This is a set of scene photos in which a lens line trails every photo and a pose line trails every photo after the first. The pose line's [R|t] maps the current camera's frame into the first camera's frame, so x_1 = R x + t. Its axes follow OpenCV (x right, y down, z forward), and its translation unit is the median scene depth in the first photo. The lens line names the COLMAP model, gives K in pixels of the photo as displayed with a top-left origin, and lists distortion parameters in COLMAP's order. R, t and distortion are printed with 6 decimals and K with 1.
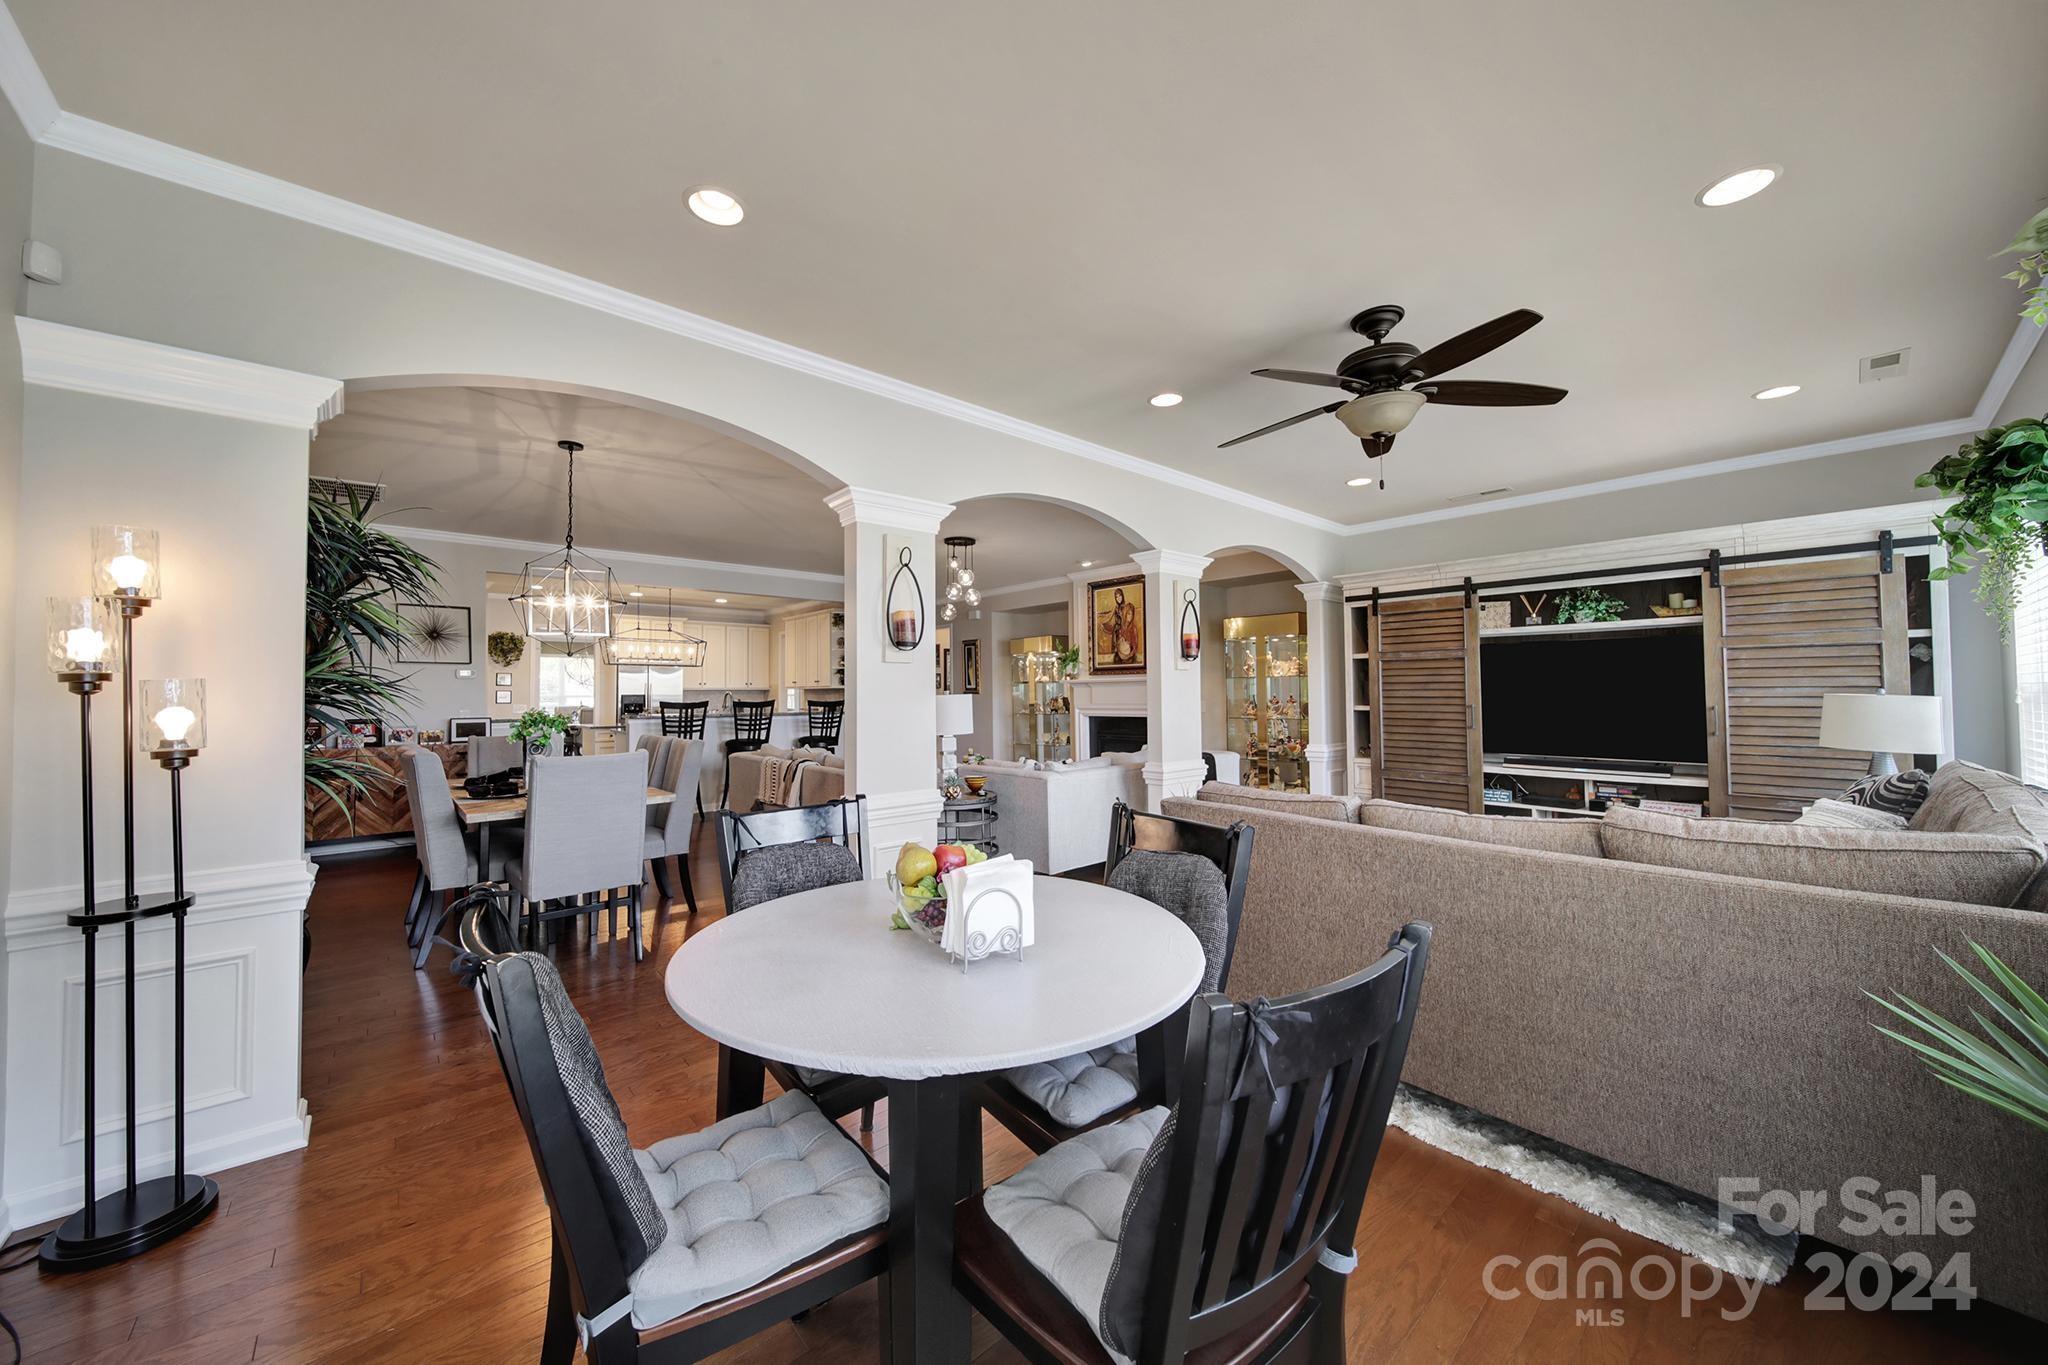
lens RADIAL K [[722.9, 0, 1008.7], [0, 722.9, 674.8], [0, 0, 1]] dist [-0.005182, -0.000530]
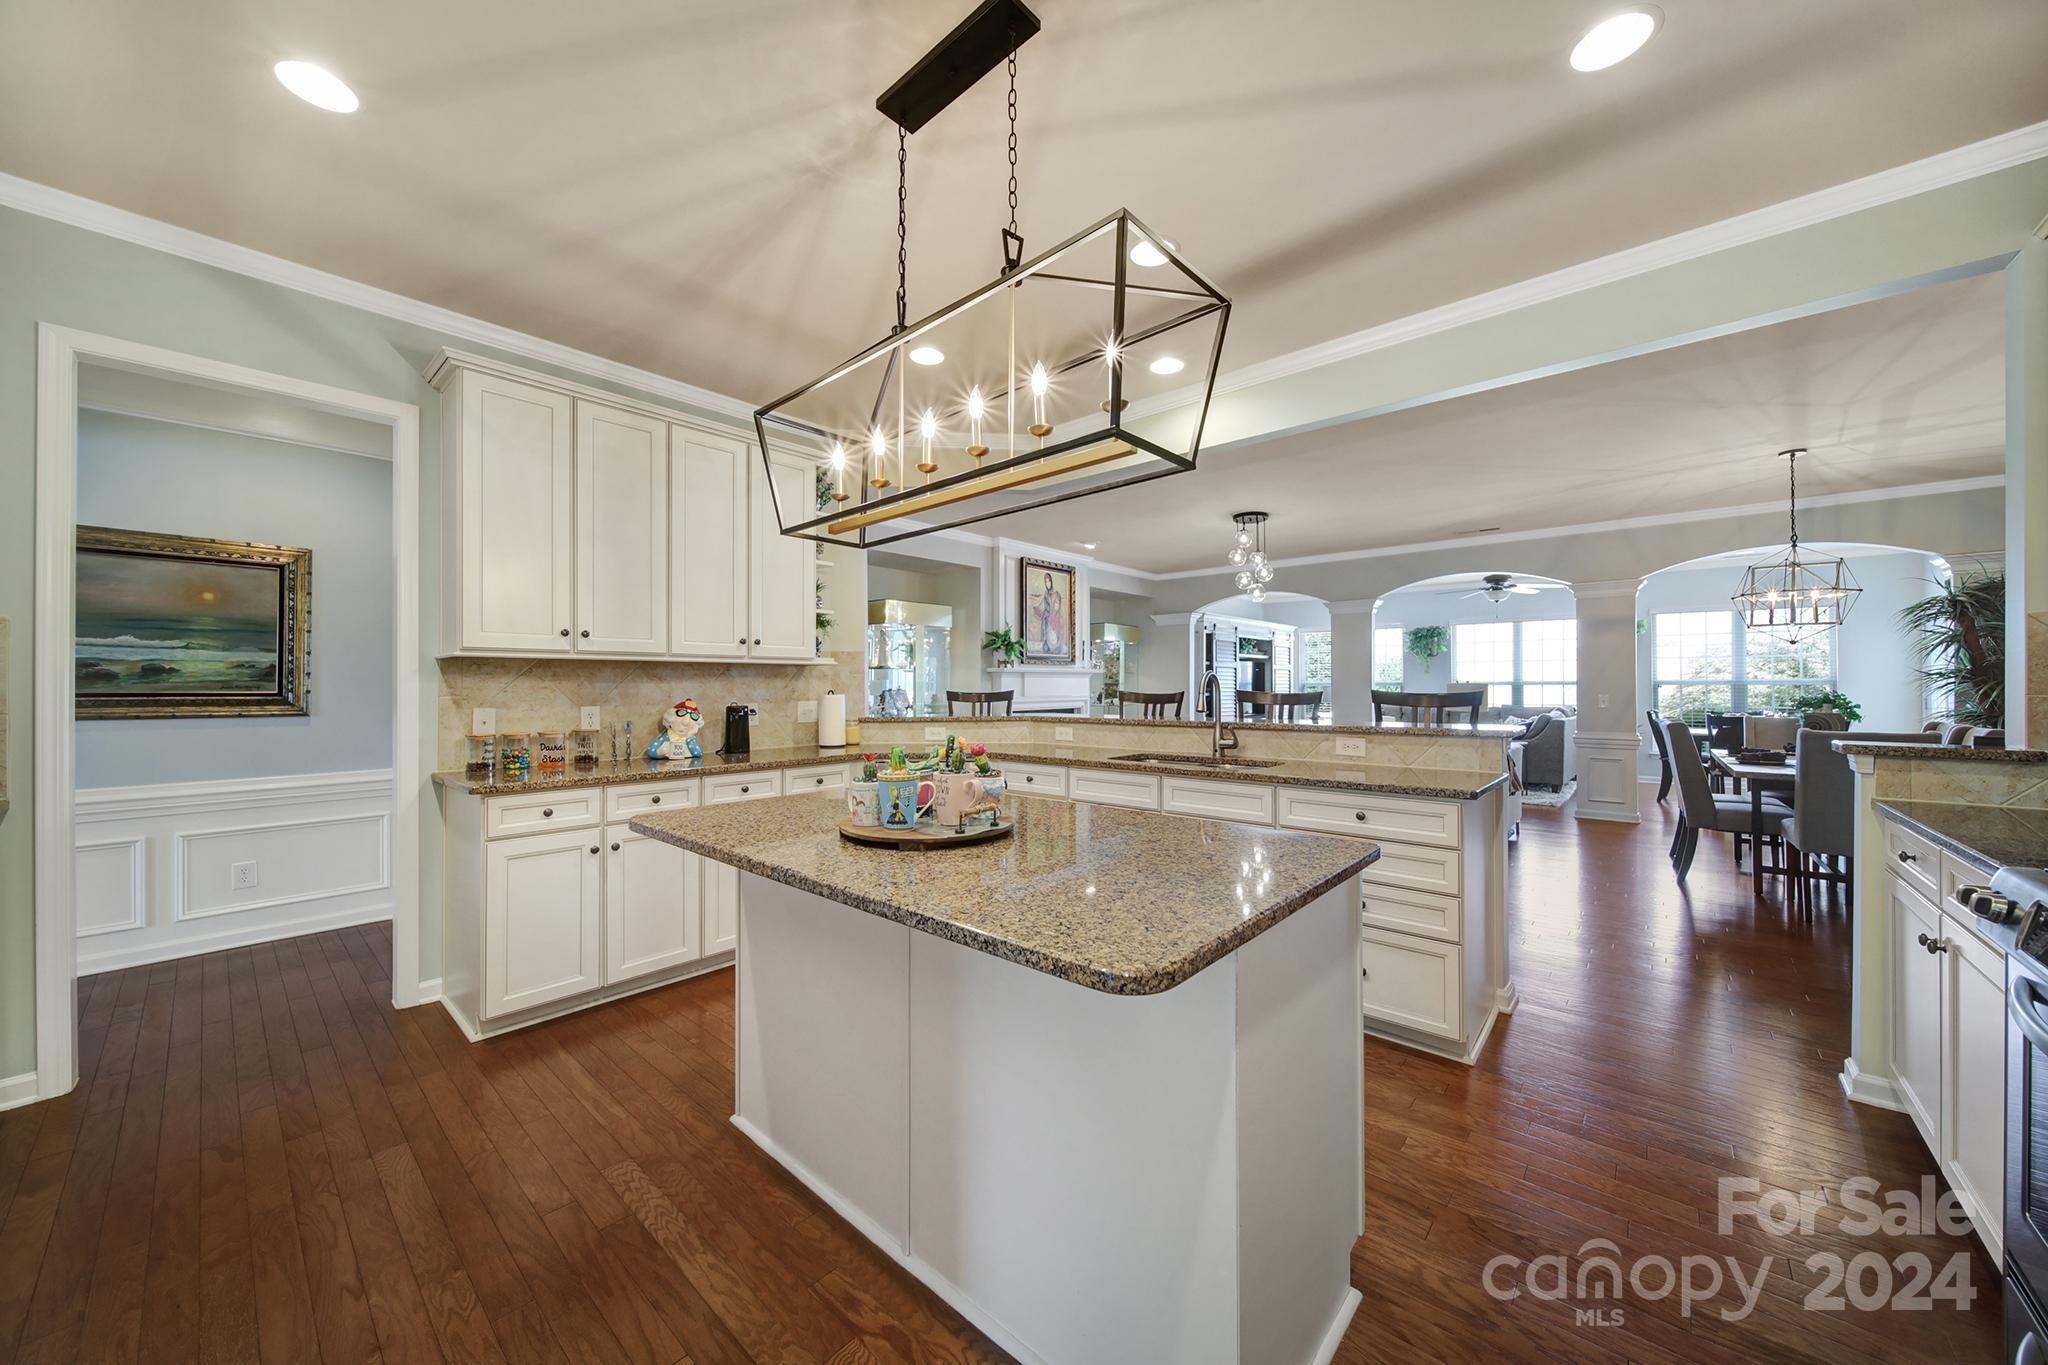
lens RADIAL K [[722.9, 0, 1018.8], [0, 722.9, 675.0], [0, 0, 1]] dist [-0.005182, -0.000530]
pose [[-0.134715, 0.023055, 0.990616, -1.171881], [-0.023442, 0.999375, -0.026447, 0.059055], [-0.990607, -0.026785, -0.134090, 1.763466]]
